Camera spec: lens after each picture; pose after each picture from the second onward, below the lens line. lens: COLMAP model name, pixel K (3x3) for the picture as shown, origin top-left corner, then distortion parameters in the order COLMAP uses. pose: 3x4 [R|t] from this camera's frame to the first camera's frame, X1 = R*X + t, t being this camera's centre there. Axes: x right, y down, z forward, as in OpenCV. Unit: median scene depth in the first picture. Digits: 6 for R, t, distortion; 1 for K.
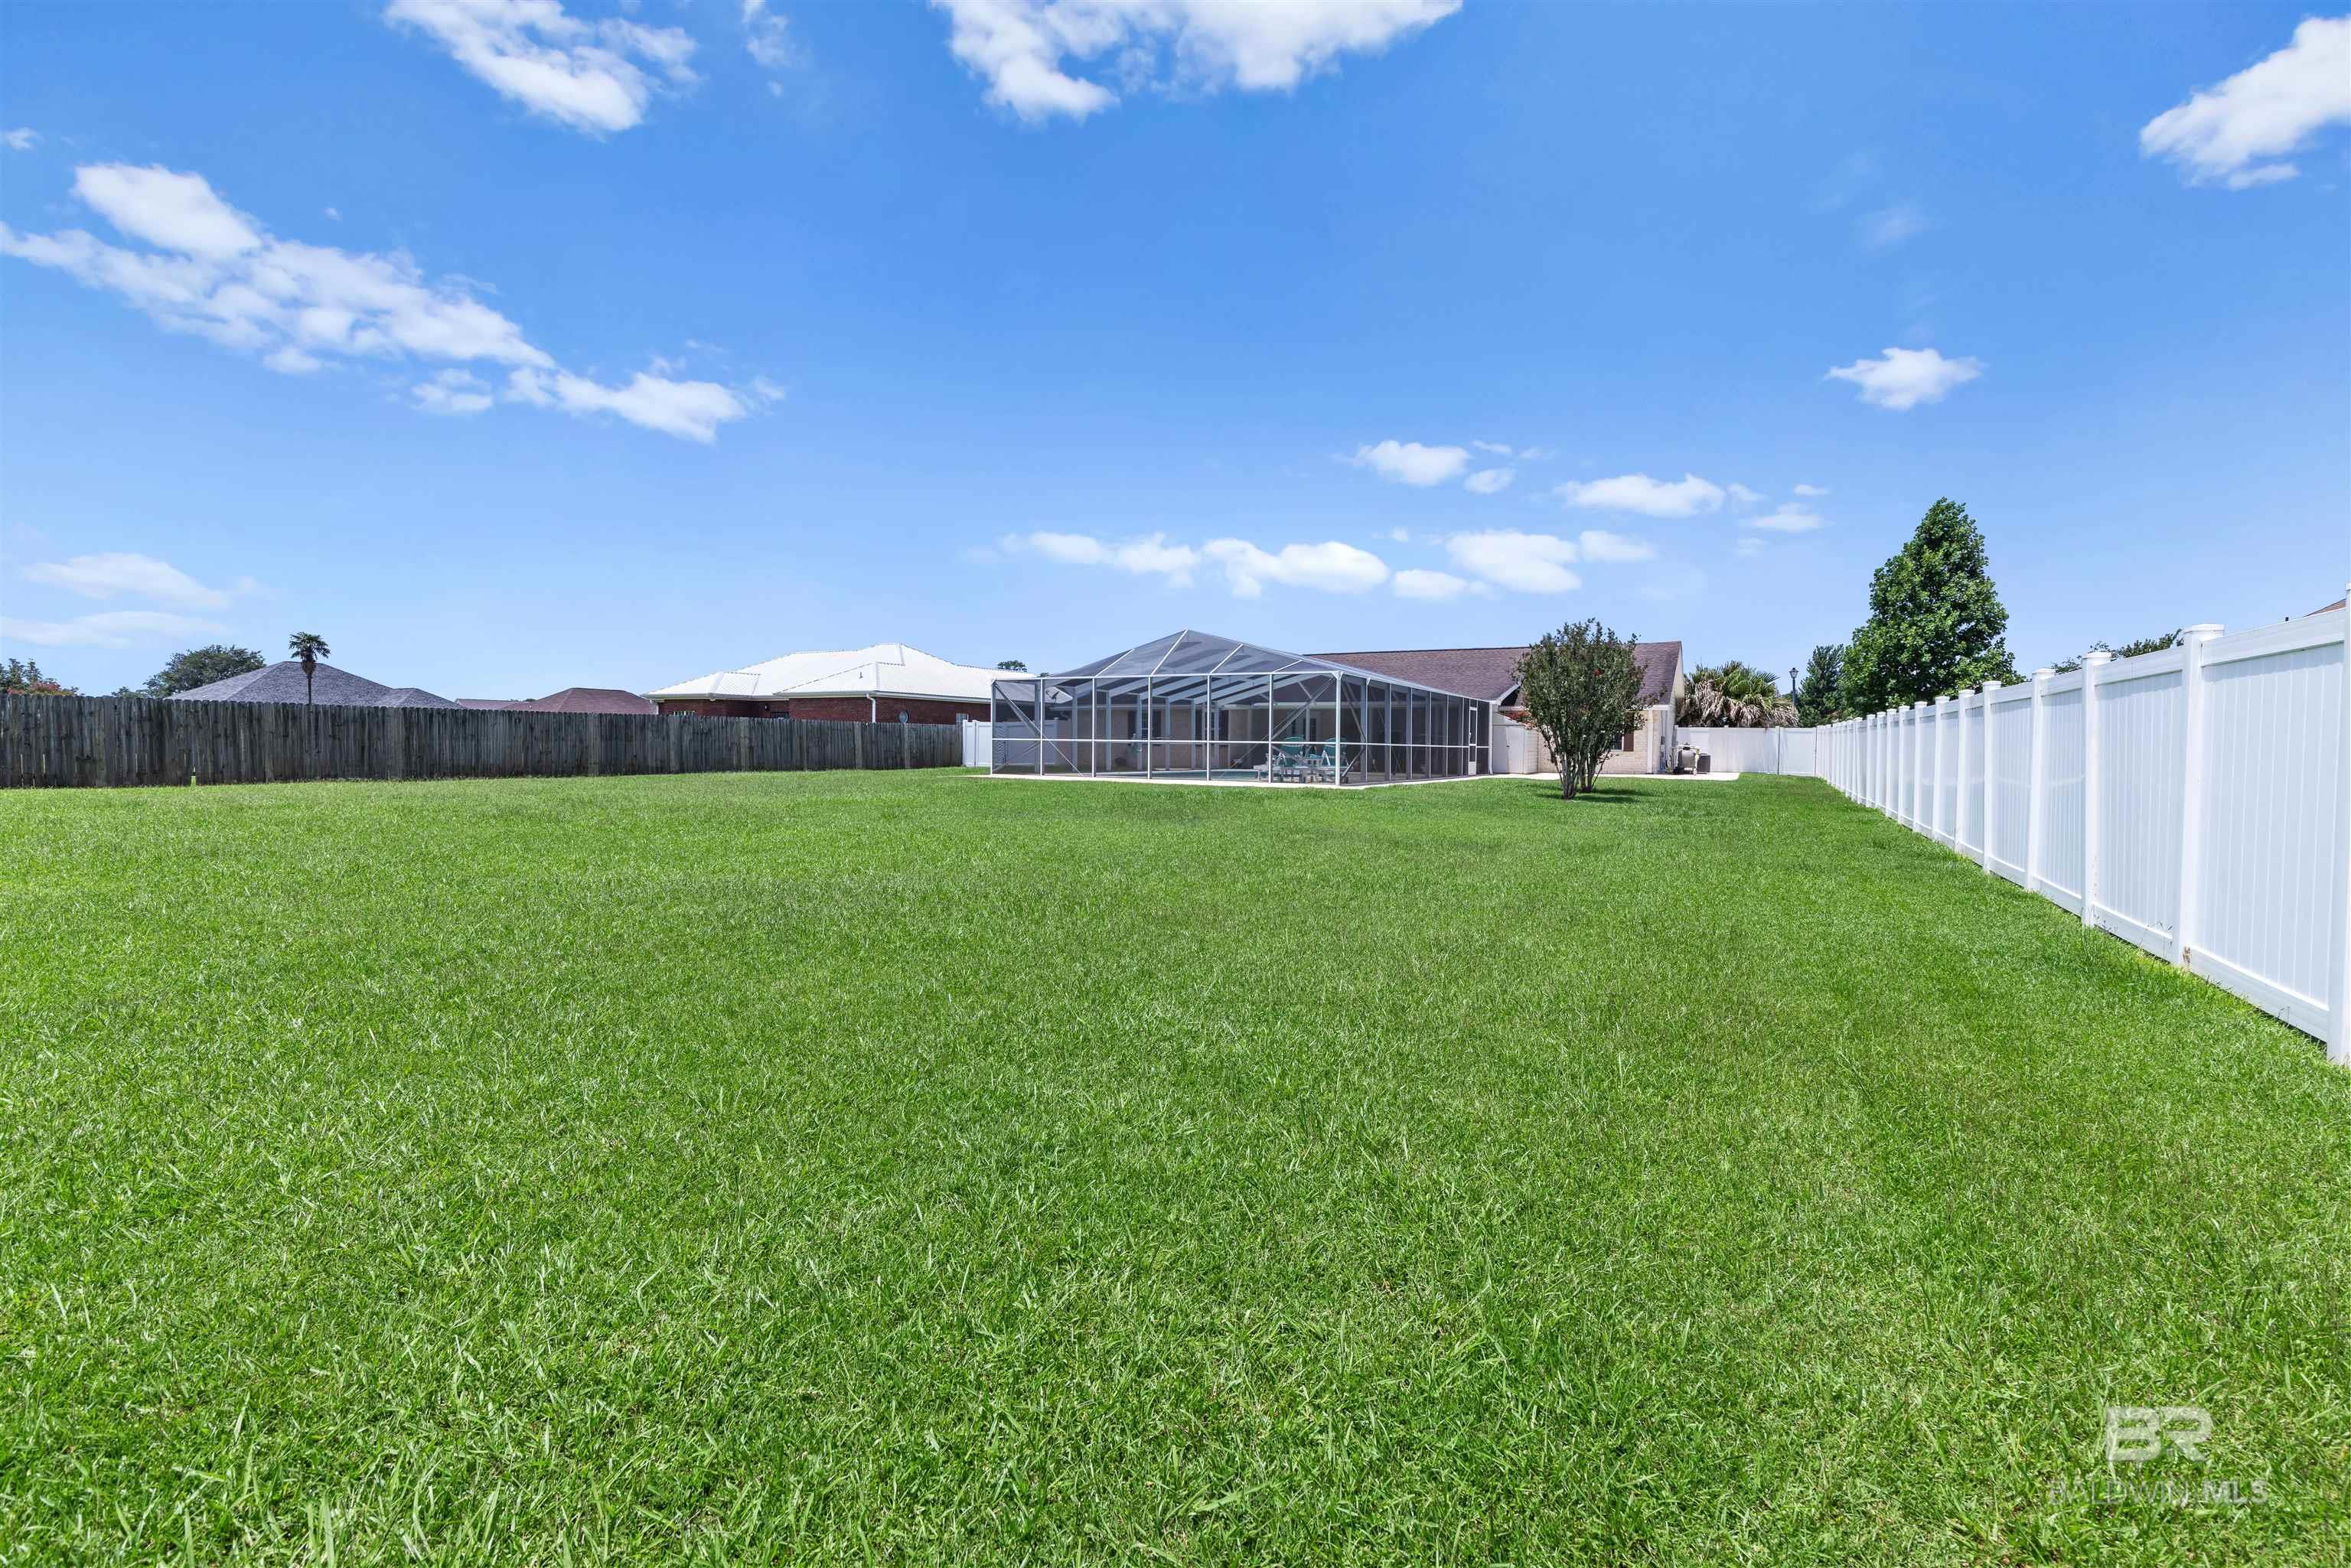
lens RADIAL K [[1073.7, 0, 1169.0], [0, 1073.7, 770.0], [0, 0, 1]] dist [0.006892, -0.000272]
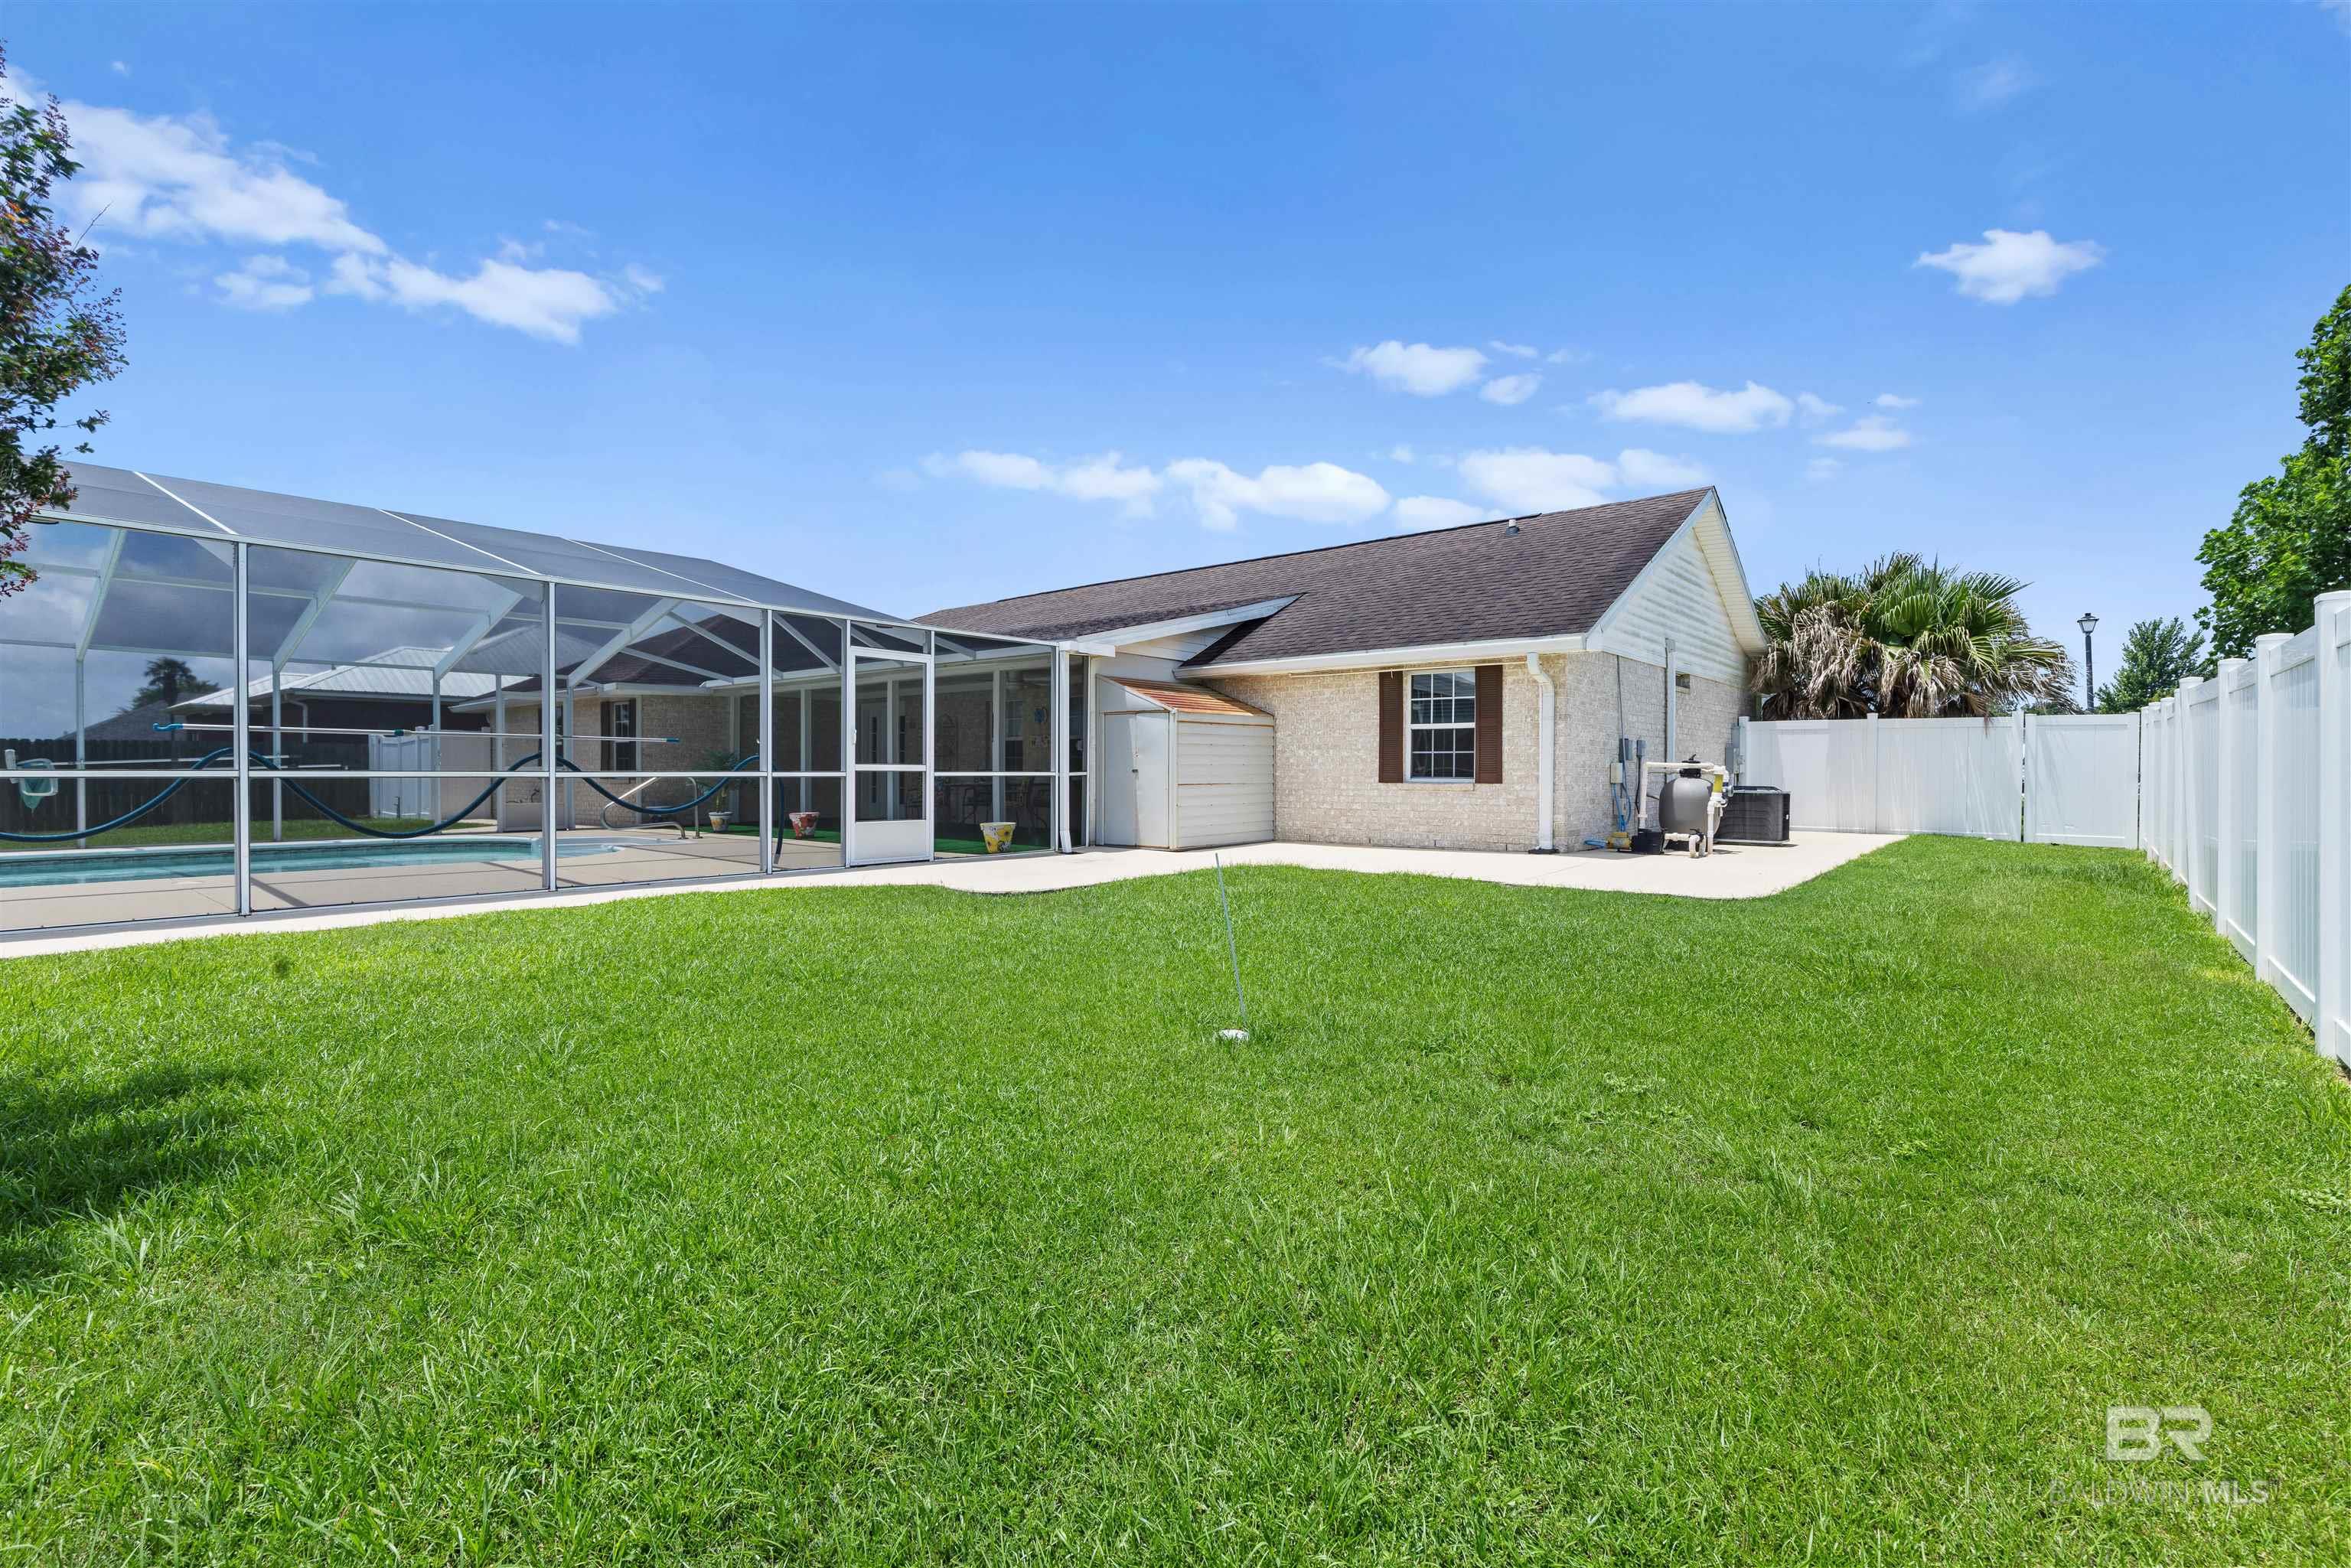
lens RADIAL K [[1073.7, 0, 1169.0], [0, 1073.7, 770.0], [0, 0, 1]] dist [0.006892, -0.000272]
pose [[0.983093, -0.010222, -0.182822, 0.339815], [0.004685, 0.999518, -0.030690, -0.010111], [0.183048, 0.029315, 0.982667, 0.572949]]
